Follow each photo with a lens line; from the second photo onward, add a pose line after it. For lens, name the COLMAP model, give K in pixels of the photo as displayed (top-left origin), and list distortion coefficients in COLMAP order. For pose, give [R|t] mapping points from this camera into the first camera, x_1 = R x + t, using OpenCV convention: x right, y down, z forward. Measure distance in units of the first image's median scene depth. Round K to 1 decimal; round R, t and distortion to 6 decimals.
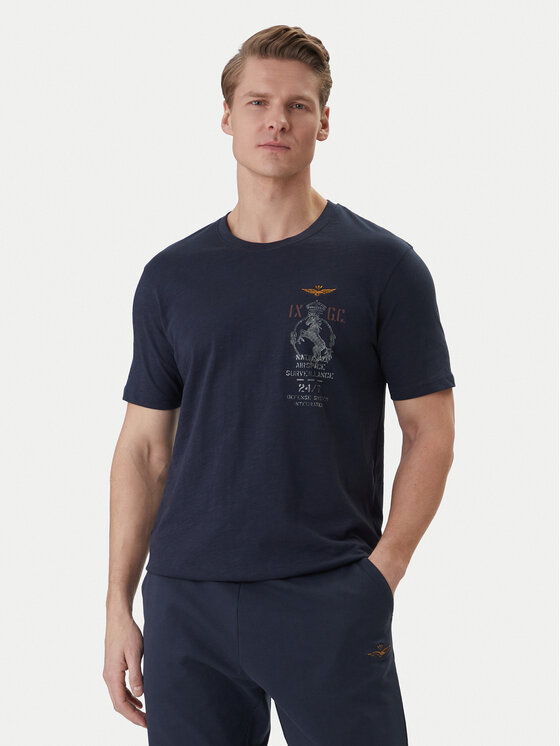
lens RADIAL K [[1691.4, 0, 280.0], [0, 1691.4, 373.0], [0, 0, 1]] dist [-0.382544, 0.328700]
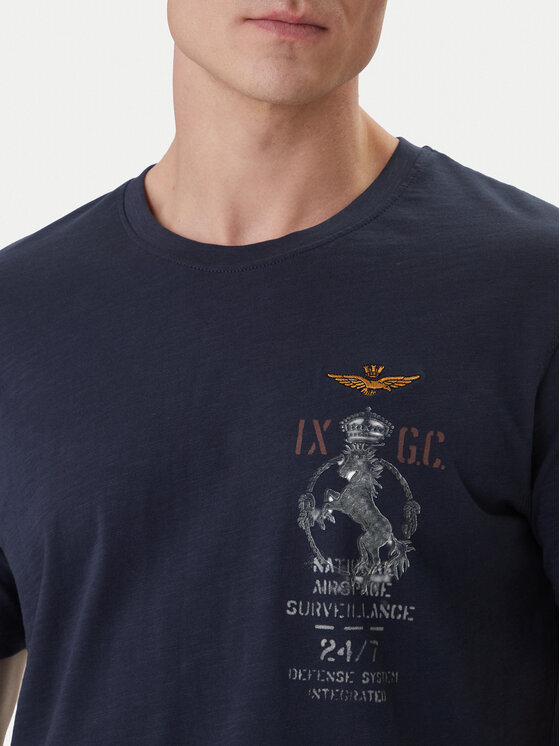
lens RADIAL K [[1792.7, 0, 280.0], [0, 1792.7, 373.0], [0, 0, 1]] dist [-0.026961, -0.432027]
pose [[0.999551, -0.002805, -0.029816, 0.014027], [0.003915, 0.999300, 0.037216, -0.065777], [0.029691, -0.037316, 0.998862, 0.606965]]
